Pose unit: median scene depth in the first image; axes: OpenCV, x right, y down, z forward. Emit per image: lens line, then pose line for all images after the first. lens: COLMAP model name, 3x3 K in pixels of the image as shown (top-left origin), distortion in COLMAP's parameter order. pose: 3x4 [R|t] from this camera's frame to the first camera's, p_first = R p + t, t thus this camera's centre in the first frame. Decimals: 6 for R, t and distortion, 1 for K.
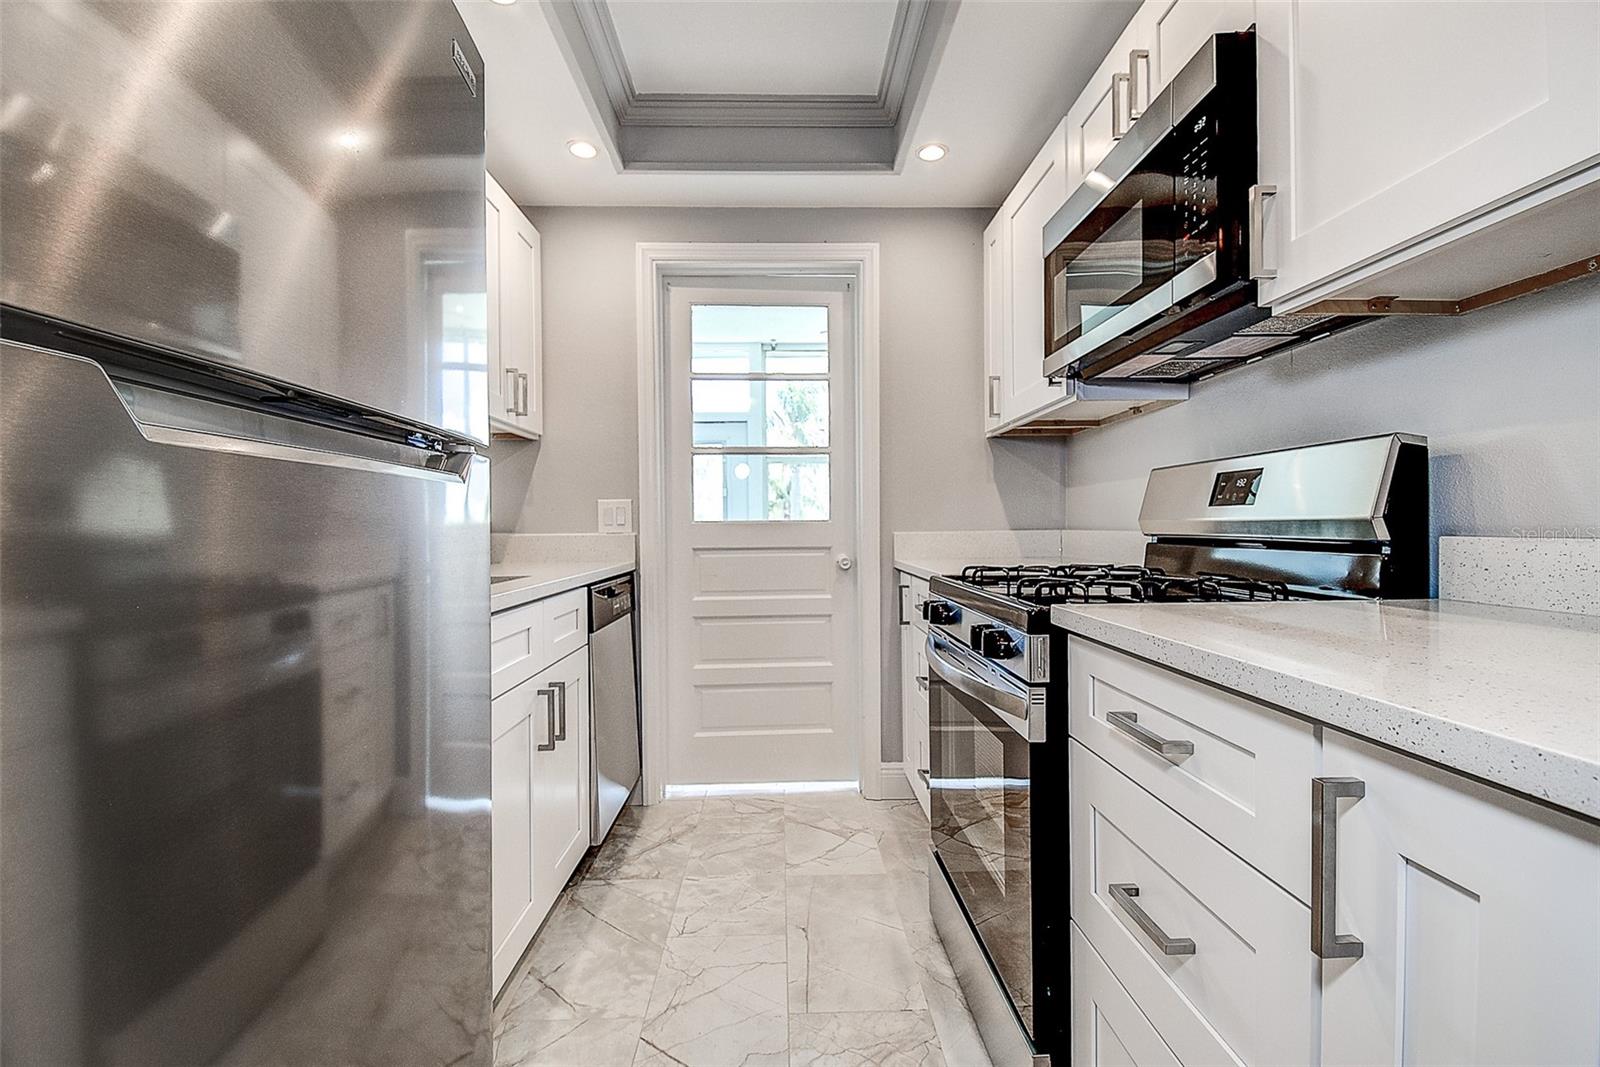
lens RADIAL K [[720.8, 0, 799.9], [0, 720.8, 531.0], [0, 0, 1]] dist [0.030298, -0.024721]
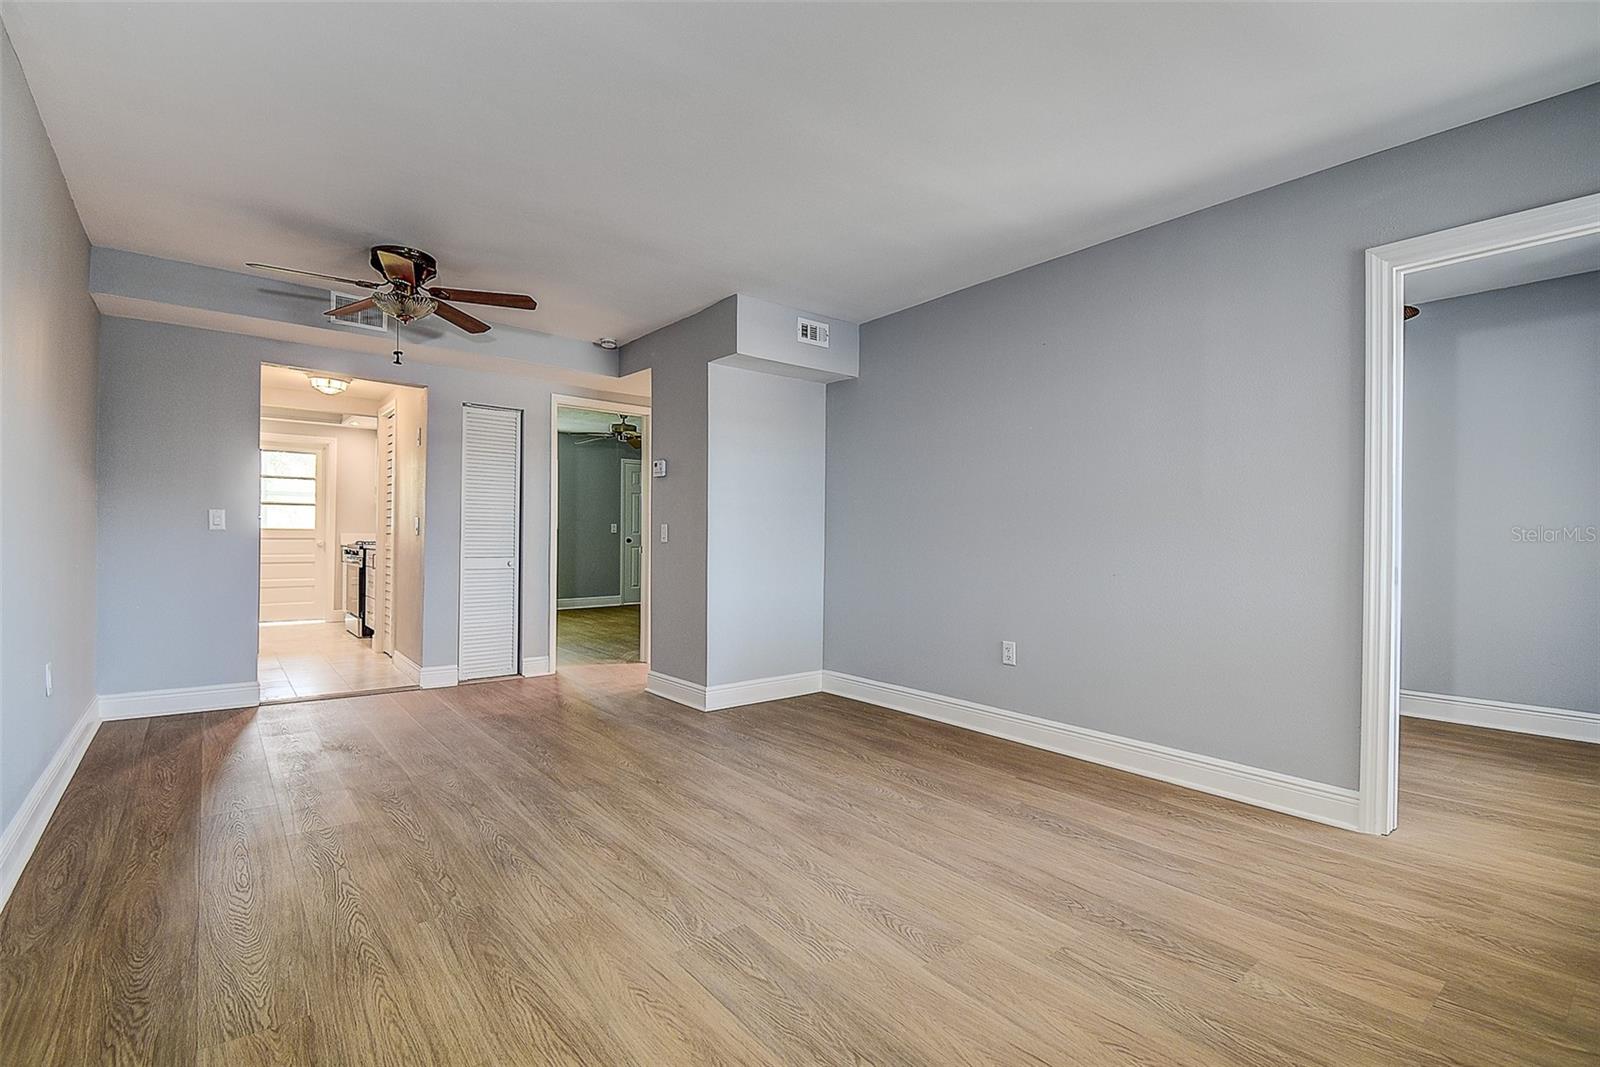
lens RADIAL K [[720.8, 0, 799.9], [0, 720.8, 531.0], [0, 0, 1]] dist [0.030298, -0.024721]
pose [[0.792983, 0.019042, 0.608946, -0.268476], [-0.012989, 0.999813, -0.014349, 0.012732], [-0.609106, 0.003469, 0.793082, -3.510023]]
